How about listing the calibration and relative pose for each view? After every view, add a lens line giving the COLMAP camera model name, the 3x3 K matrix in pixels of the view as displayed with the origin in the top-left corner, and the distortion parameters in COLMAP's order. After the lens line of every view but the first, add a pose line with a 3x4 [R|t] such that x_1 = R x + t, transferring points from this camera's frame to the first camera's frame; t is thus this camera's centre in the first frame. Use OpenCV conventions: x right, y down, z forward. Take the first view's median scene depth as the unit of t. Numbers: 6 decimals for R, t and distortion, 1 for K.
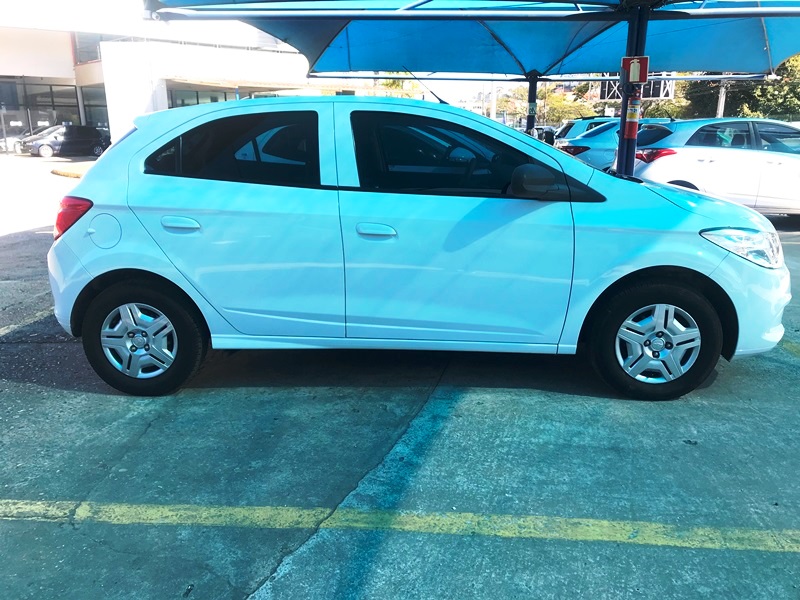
lens RADIAL K [[639.0, 0, 400.0], [0, 639.0, 300.0], [0, 0, 1]] dist [0.038244, -0.007235]
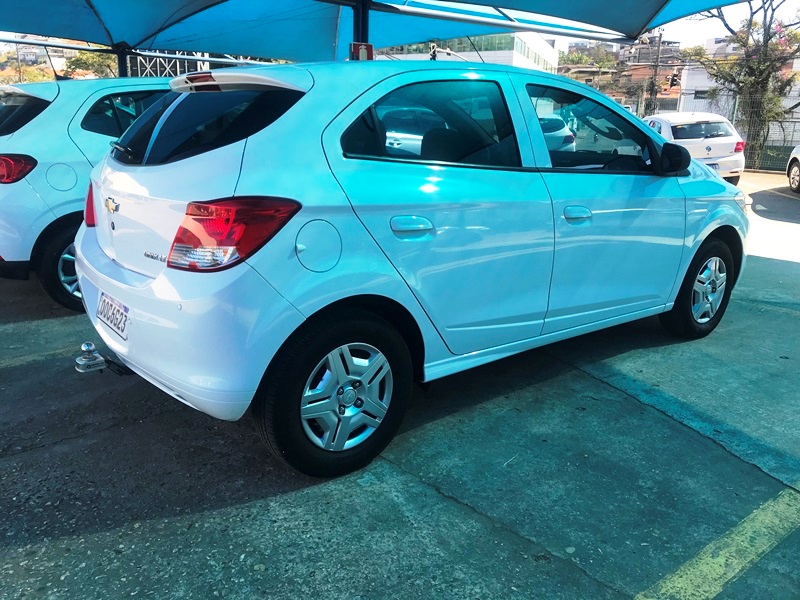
lens RADIAL K [[639.0, 0, 400.0], [0, 639.0, 300.0], [0, 0, 1]] dist [0.038244, -0.007235]
pose [[0.745324, -0.156874, 0.647984, -0.829968], [0.139794, 0.987090, 0.078176, -0.091008], [-0.651882, 0.032318, 0.757632, 0.443391]]
